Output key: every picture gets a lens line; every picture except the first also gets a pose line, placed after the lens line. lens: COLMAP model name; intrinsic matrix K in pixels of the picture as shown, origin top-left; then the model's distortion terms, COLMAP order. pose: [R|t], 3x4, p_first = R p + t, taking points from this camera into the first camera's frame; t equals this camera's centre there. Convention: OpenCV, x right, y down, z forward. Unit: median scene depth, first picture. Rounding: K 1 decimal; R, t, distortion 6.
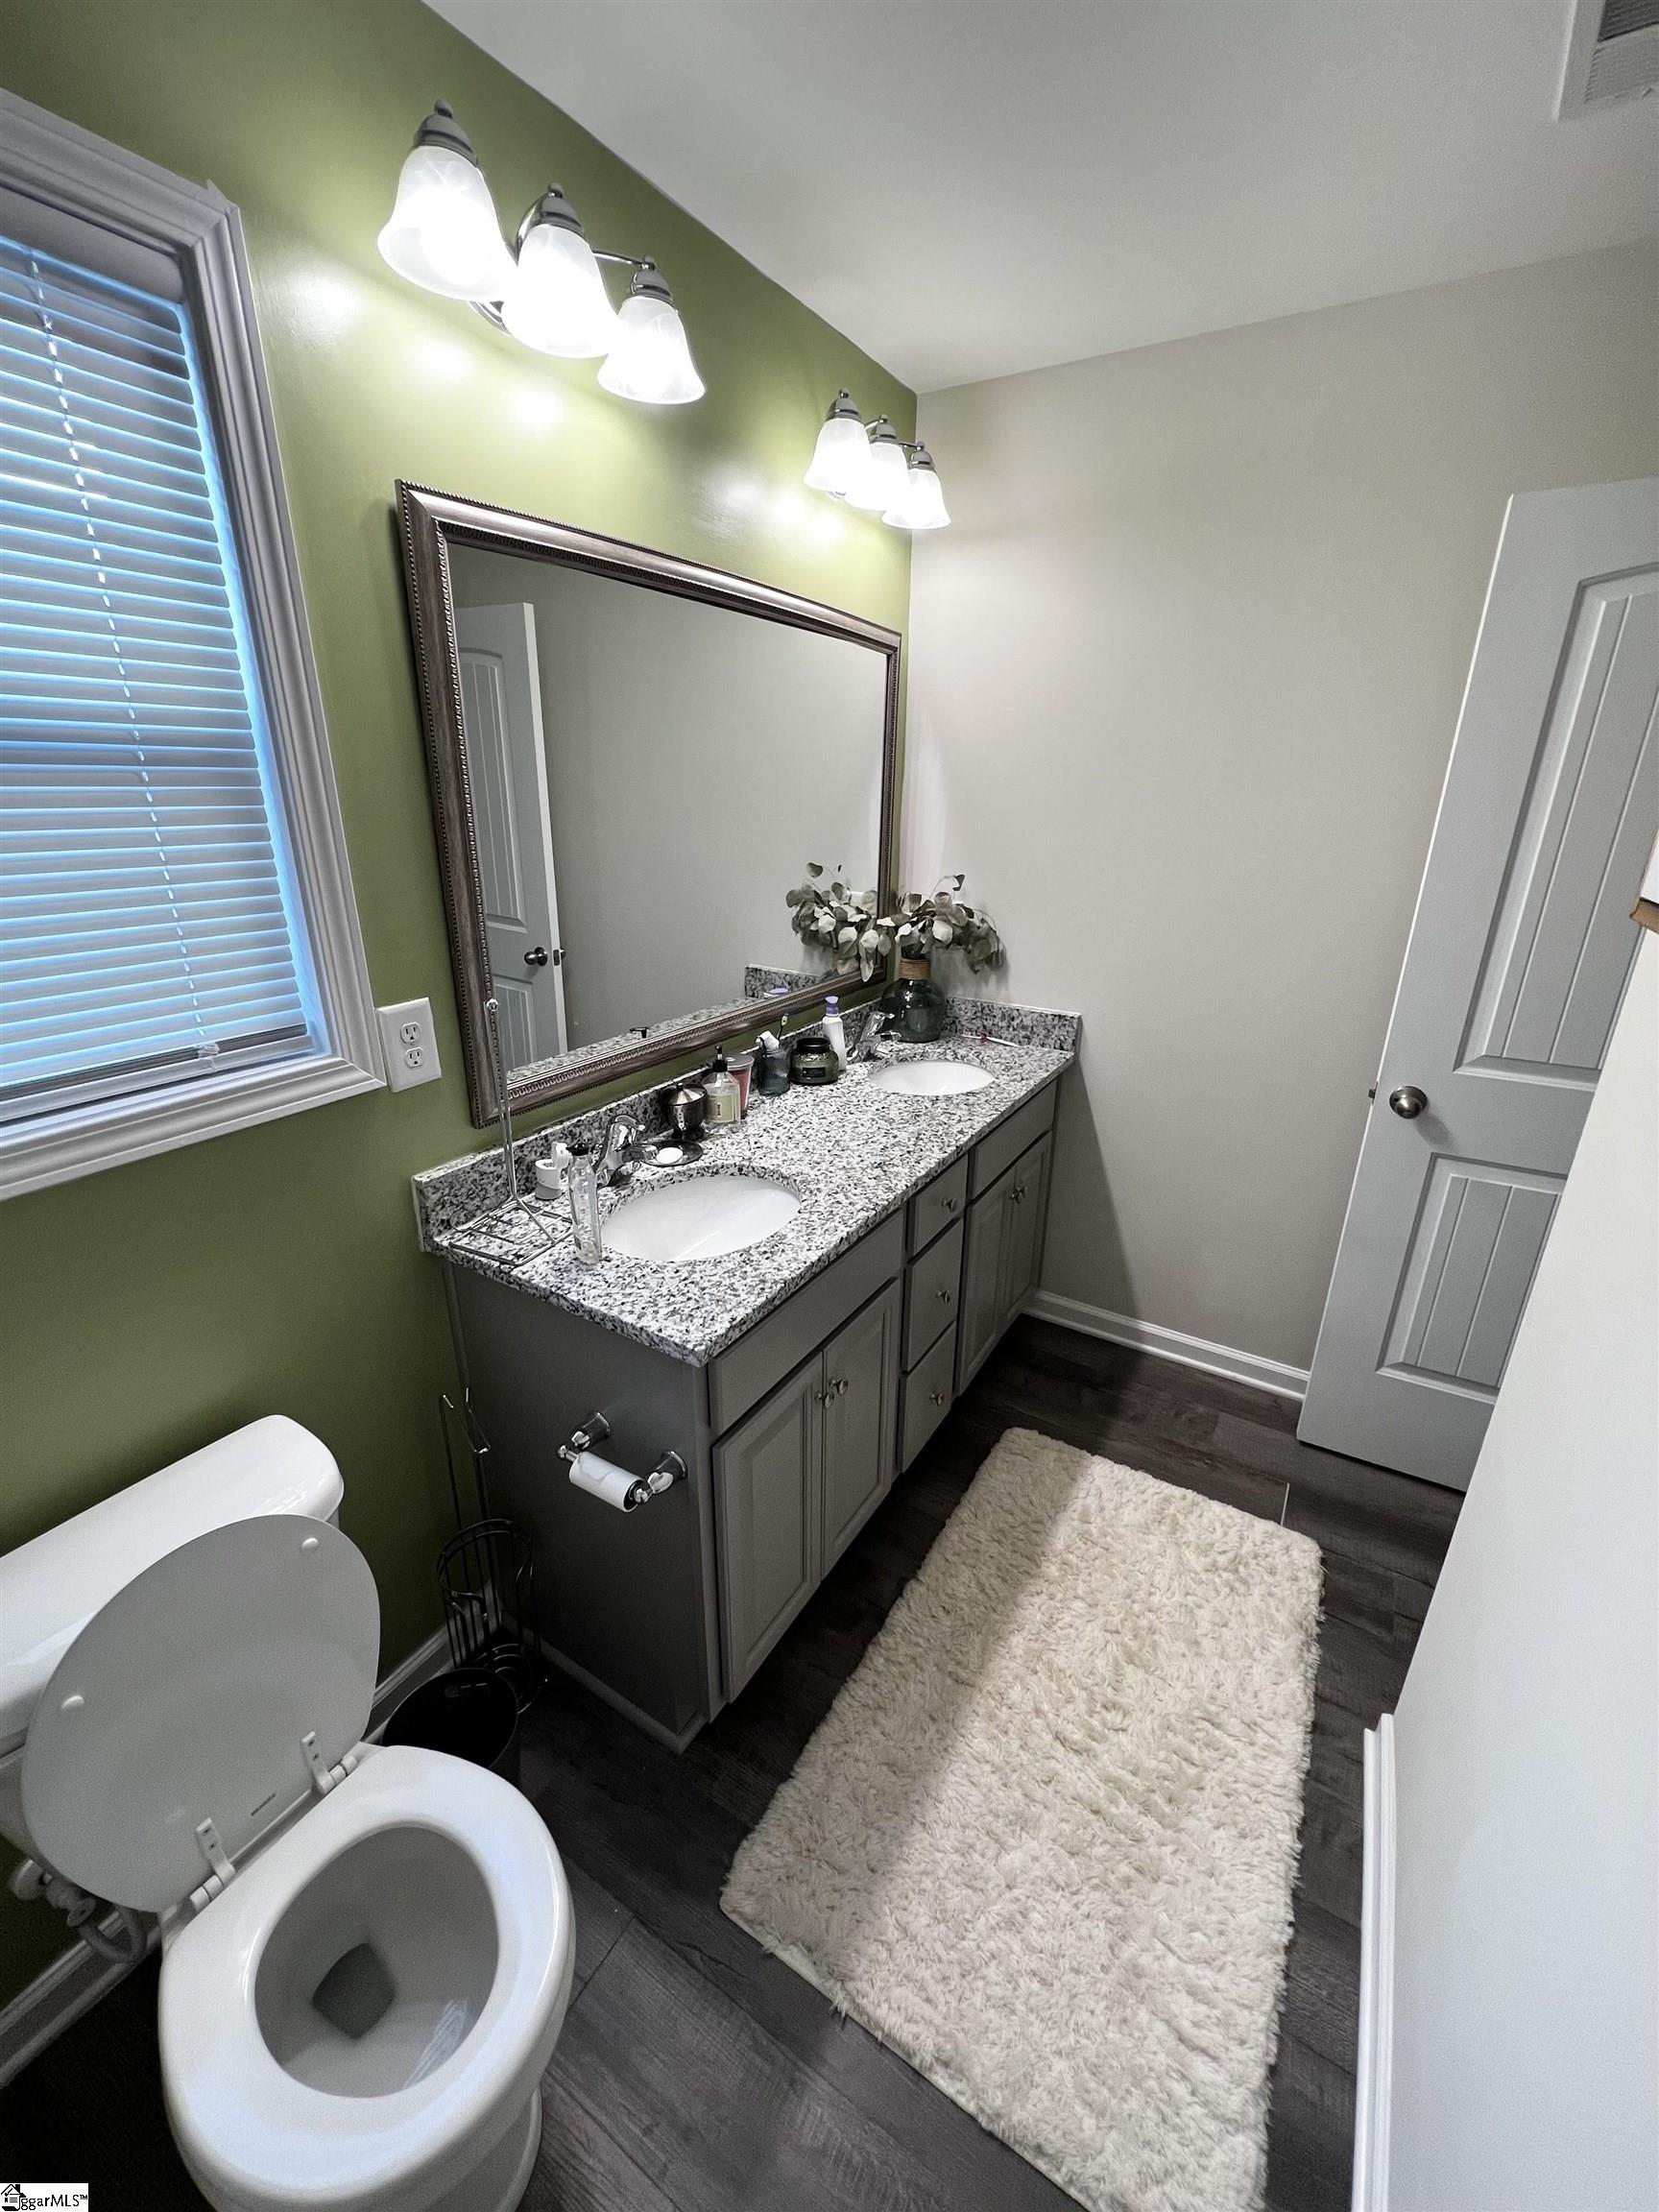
lens RADIAL K [[890.4, 0, 831.9], [0, 890.4, 1101.0], [0, 0, 1]] dist [-0.001843, 0.000506]
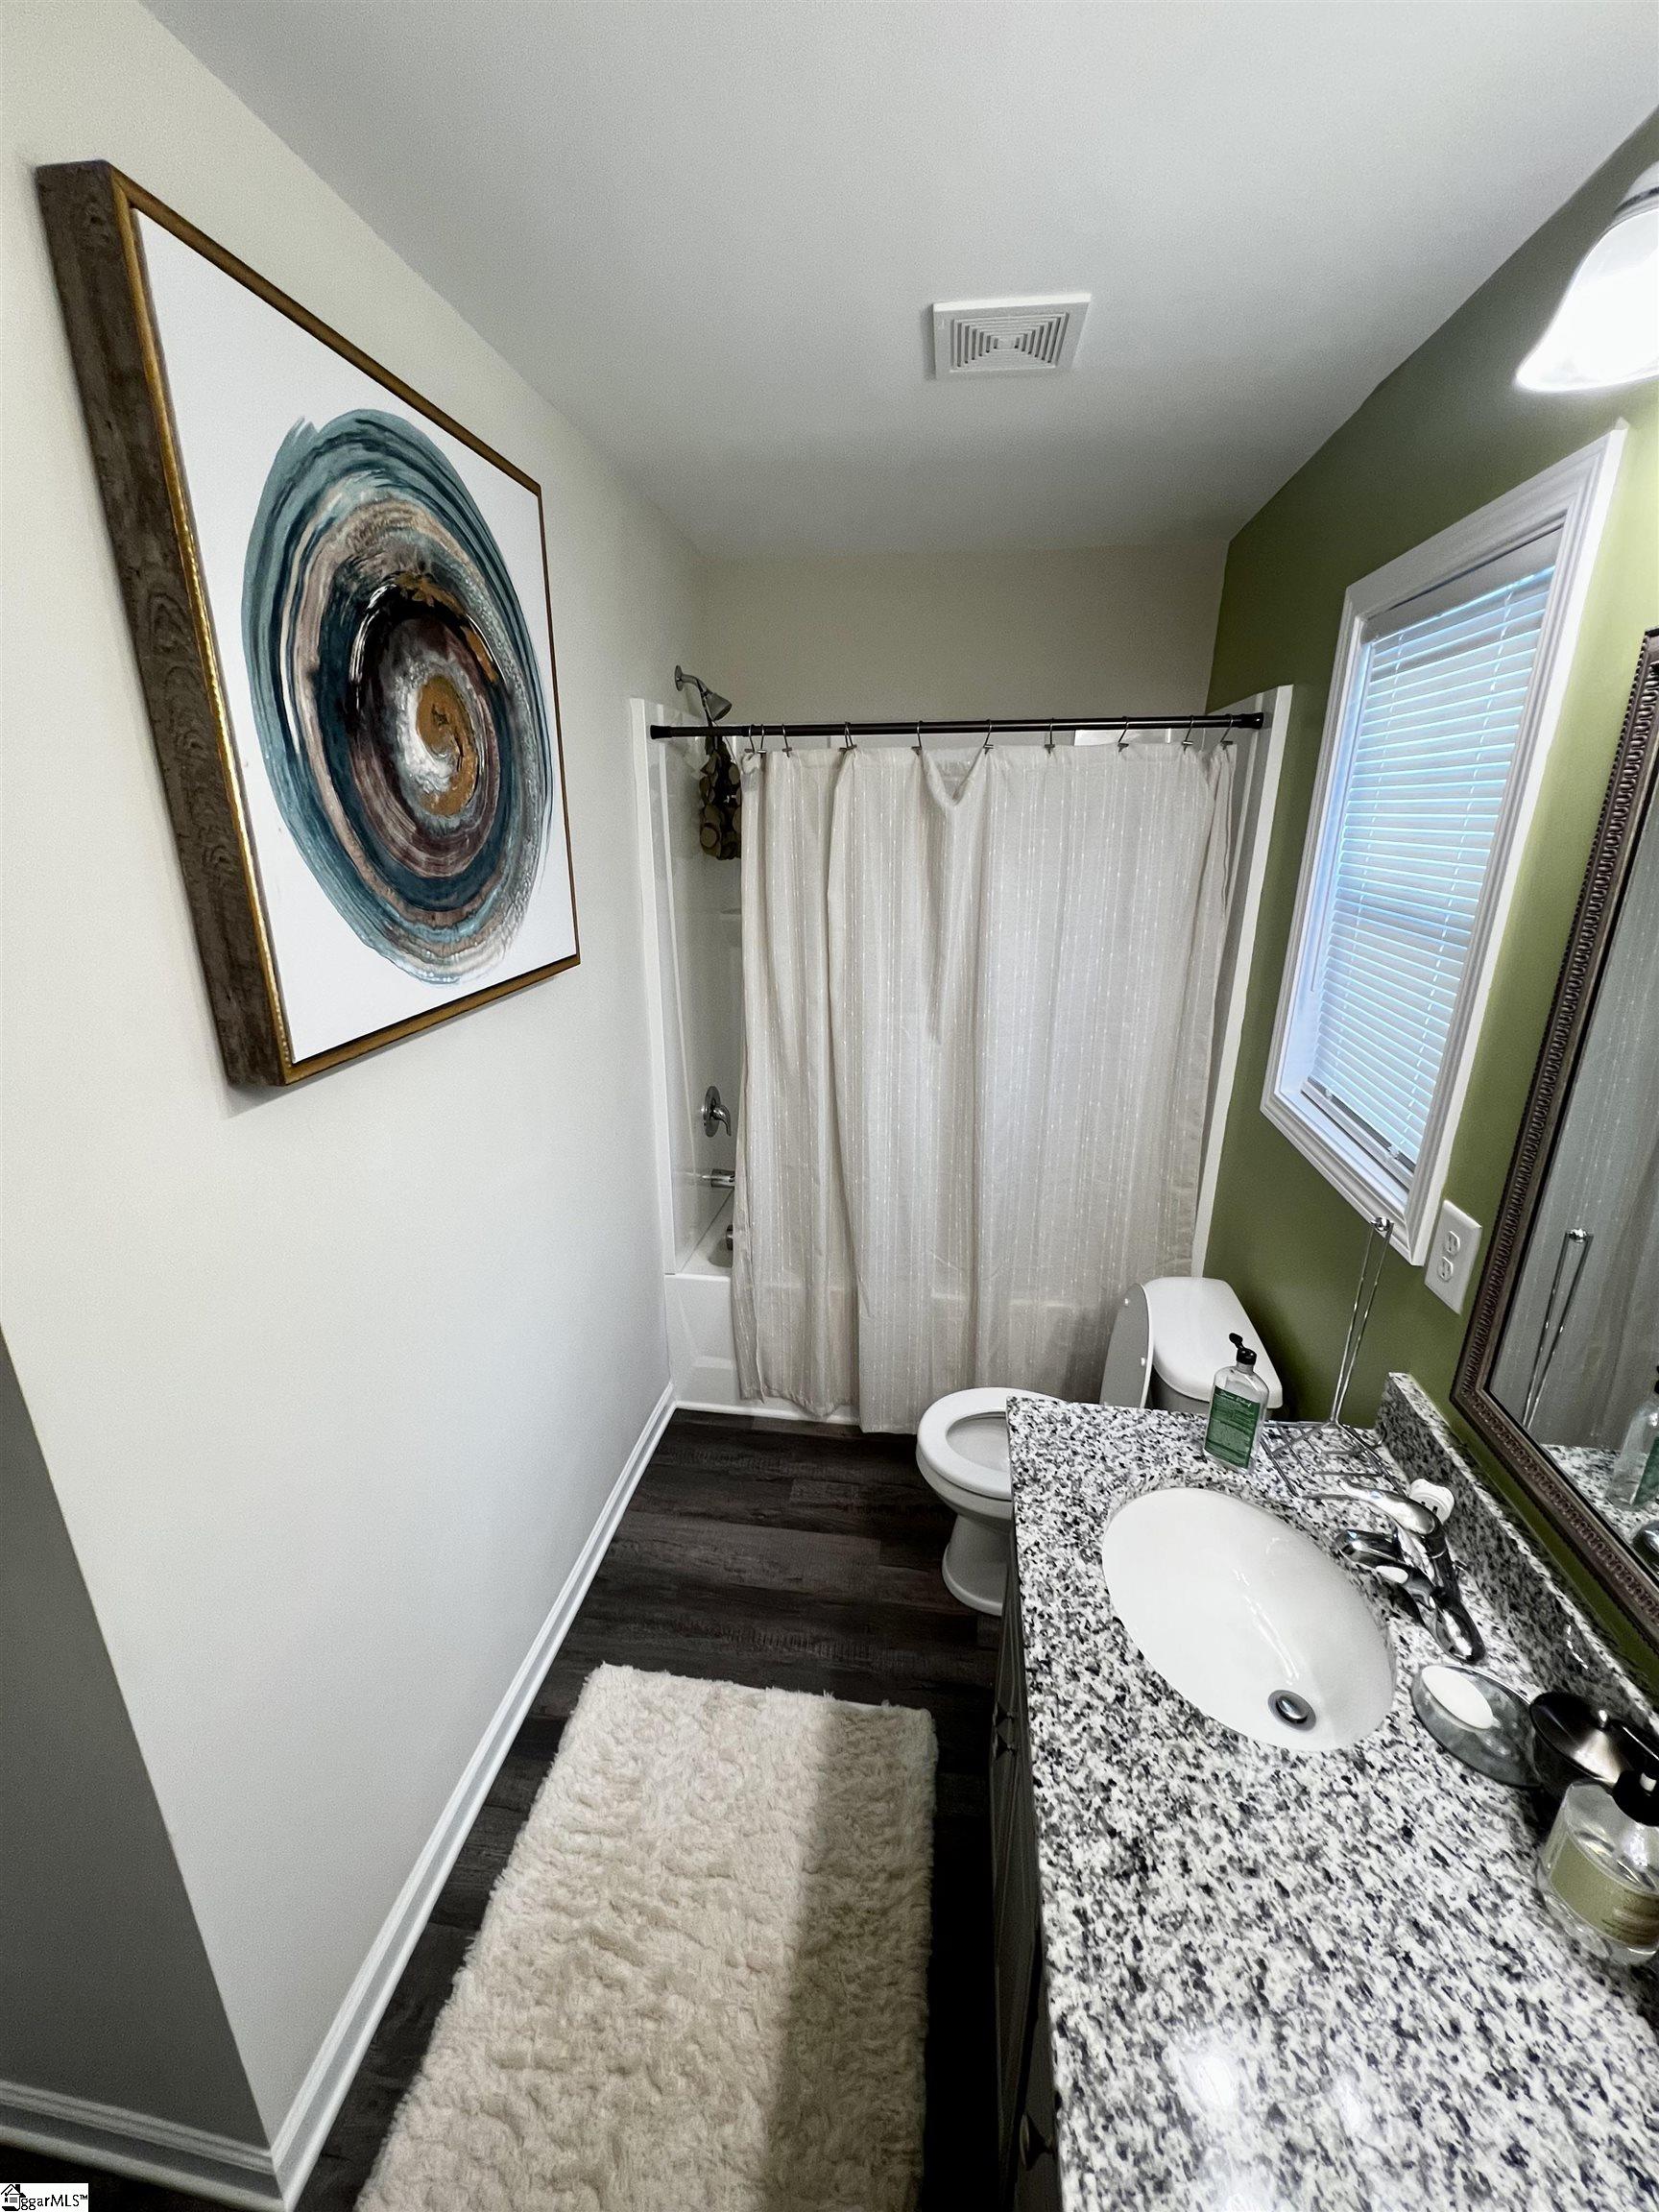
lens RADIAL K [[890.4, 0, 831.9], [0, 890.4, 1101.0], [0, 0, 1]] dist [-0.001843, 0.000506]
pose [[-0.918288, 0.108775, -0.380678, 0.341714], [-0.149343, 0.795320, 0.587505, -0.500322], [0.366667, 0.596351, -0.714088, 1.066838]]
